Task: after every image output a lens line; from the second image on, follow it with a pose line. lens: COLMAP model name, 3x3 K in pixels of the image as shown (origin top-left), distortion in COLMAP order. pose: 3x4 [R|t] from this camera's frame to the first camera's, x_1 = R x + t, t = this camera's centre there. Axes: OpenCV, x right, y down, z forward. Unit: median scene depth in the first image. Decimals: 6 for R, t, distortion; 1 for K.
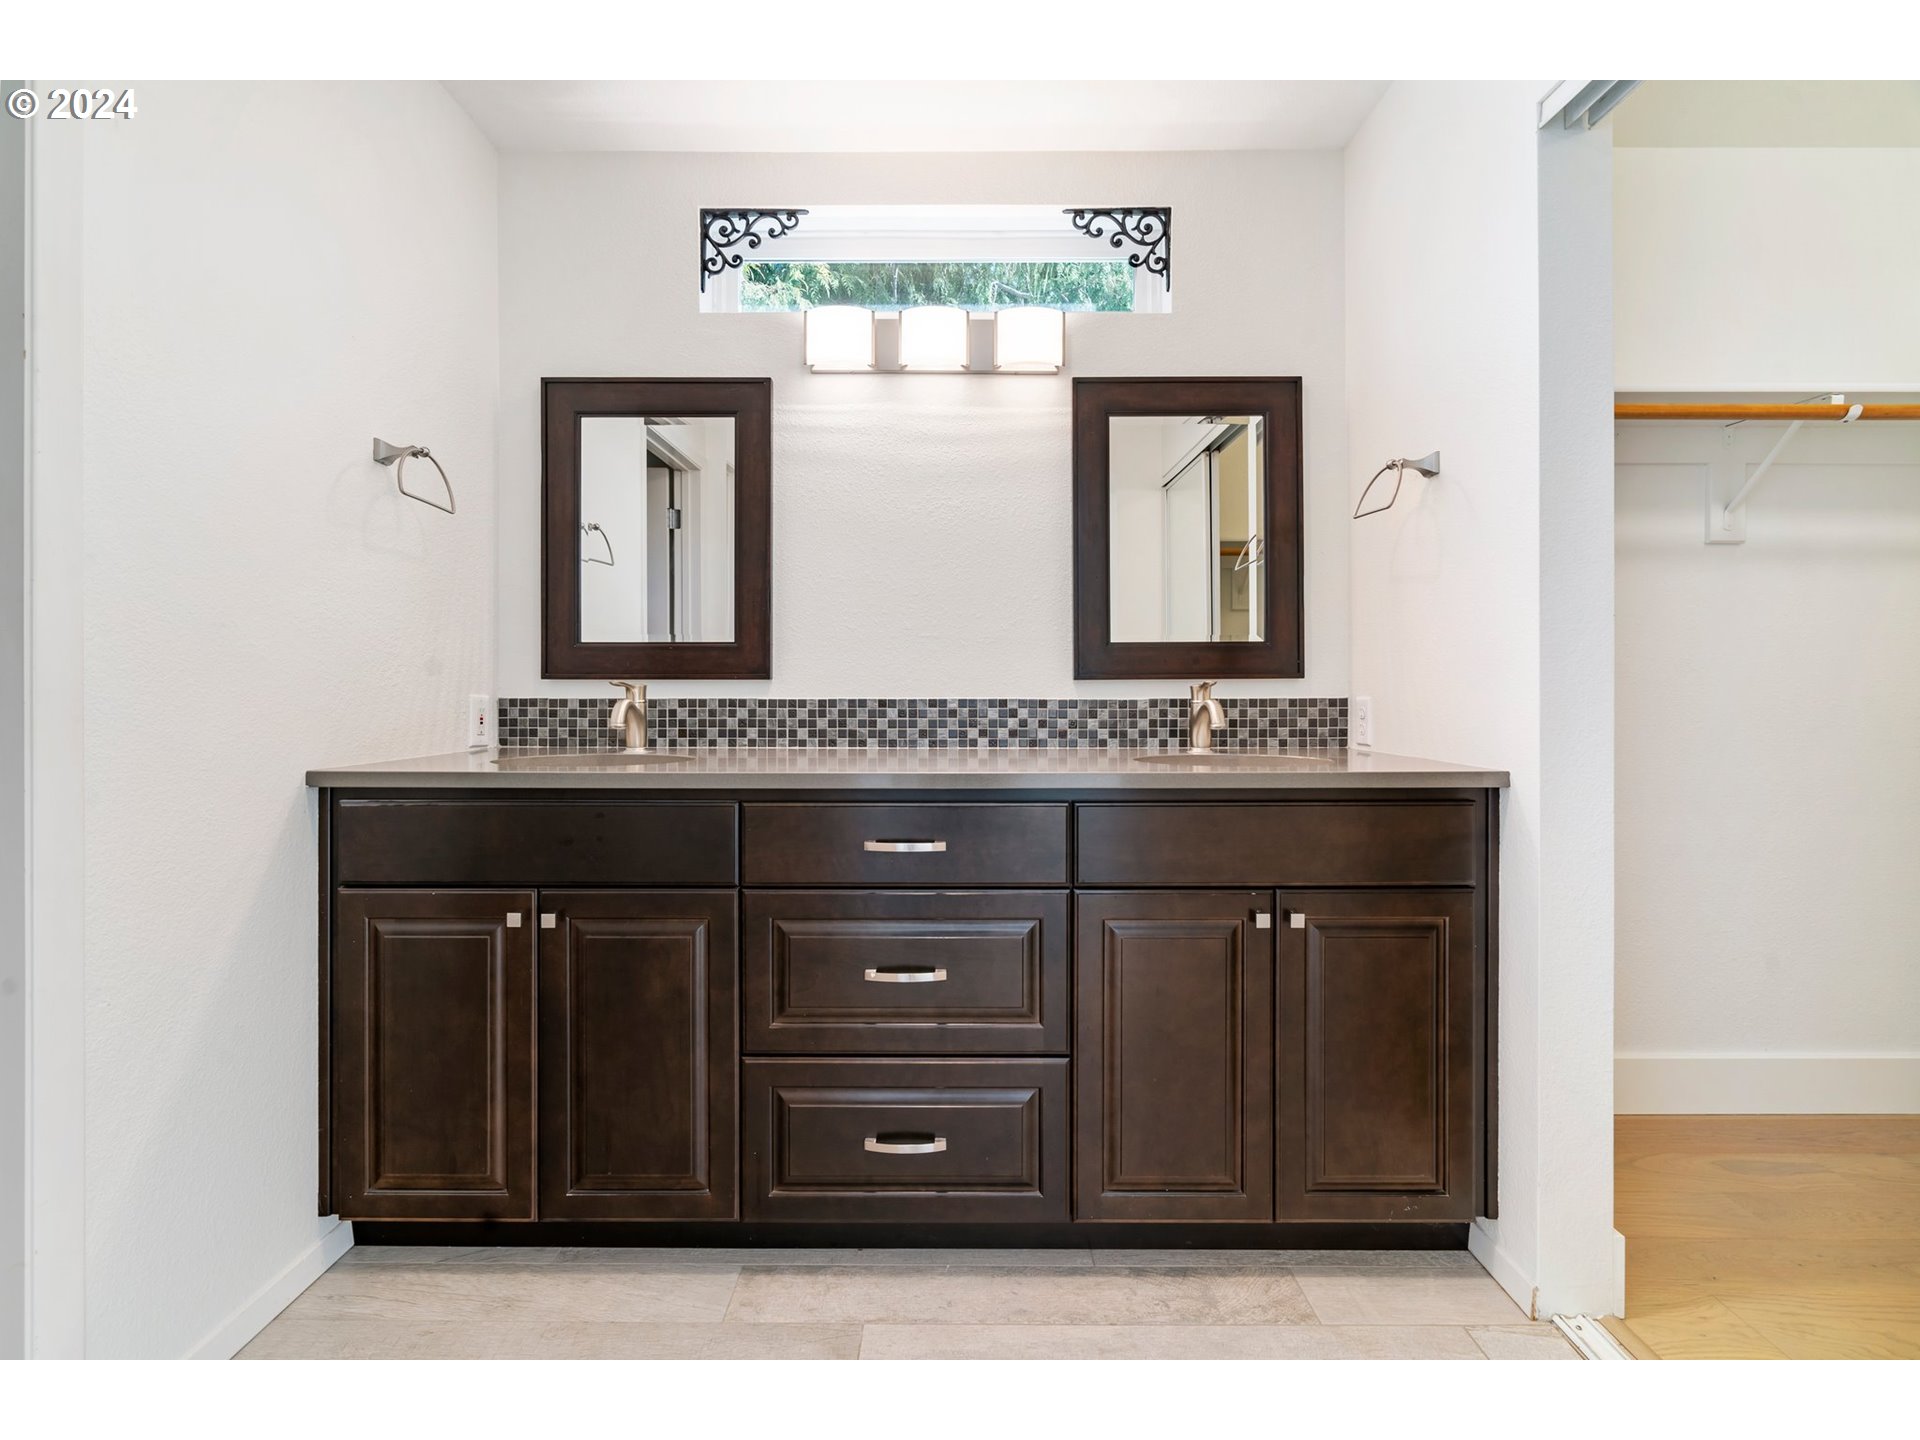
lens RADIAL K [[874.4, 0, 956.8], [0, 874.4, 689.9], [0, 0, 1]] dist [-0.002158, 0.001377]
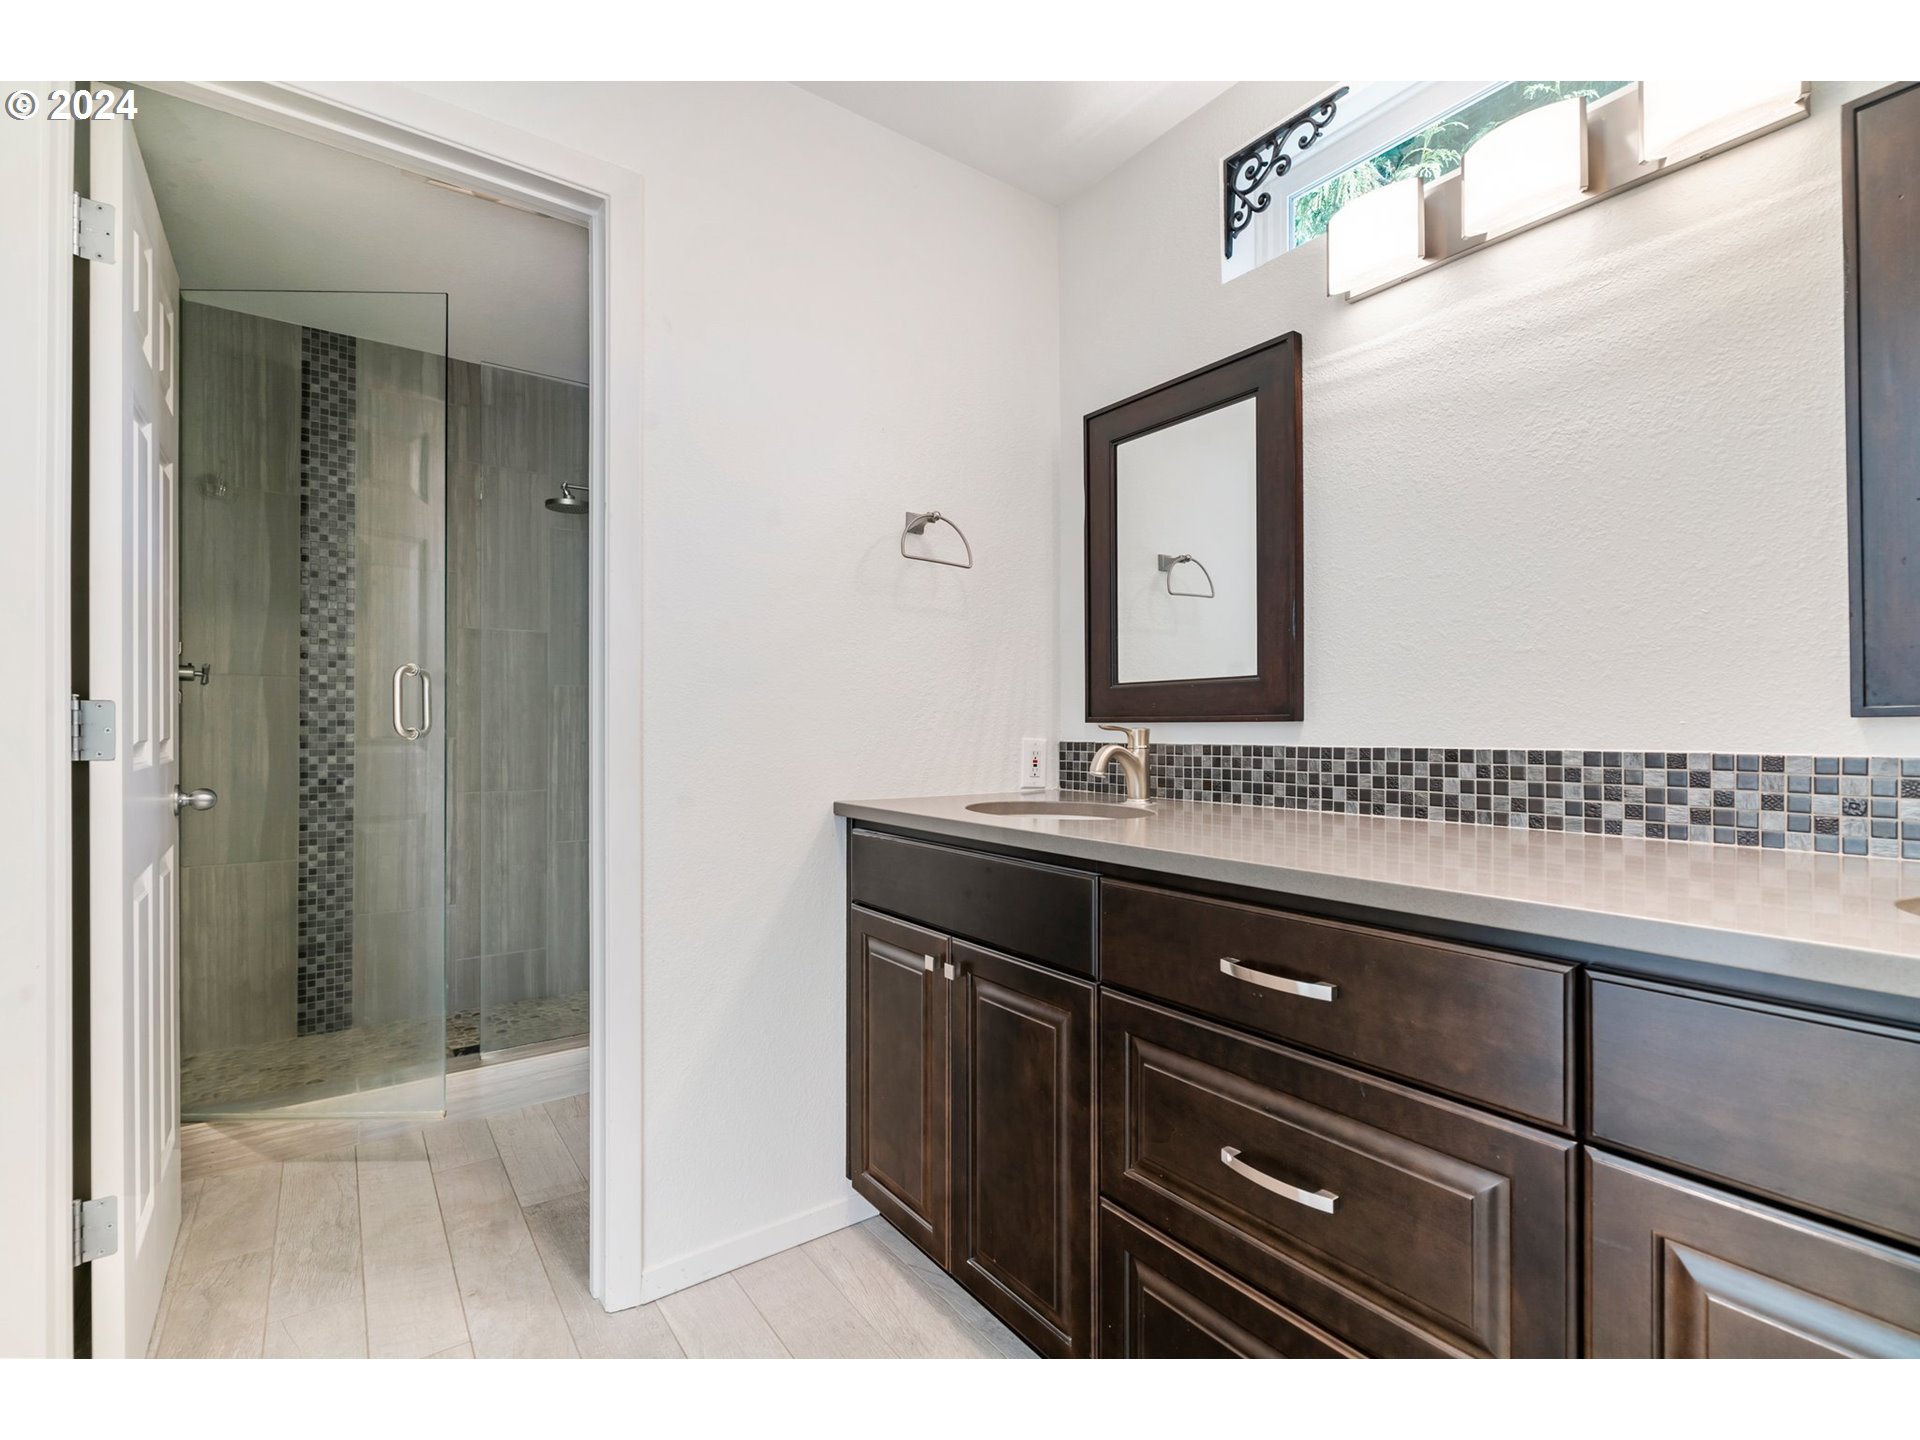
lens RADIAL K [[874.4, 0, 961.3], [0, 874.4, 725.5], [0, 0, 1]] dist [-0.002158, 0.001377]
pose [[0.590193, -0.003781, -0.807253, 0.233067], [-0.000339, 0.999988, -0.004931, -0.004260], [0.807262, 0.003184, 0.590184, 0.303997]]
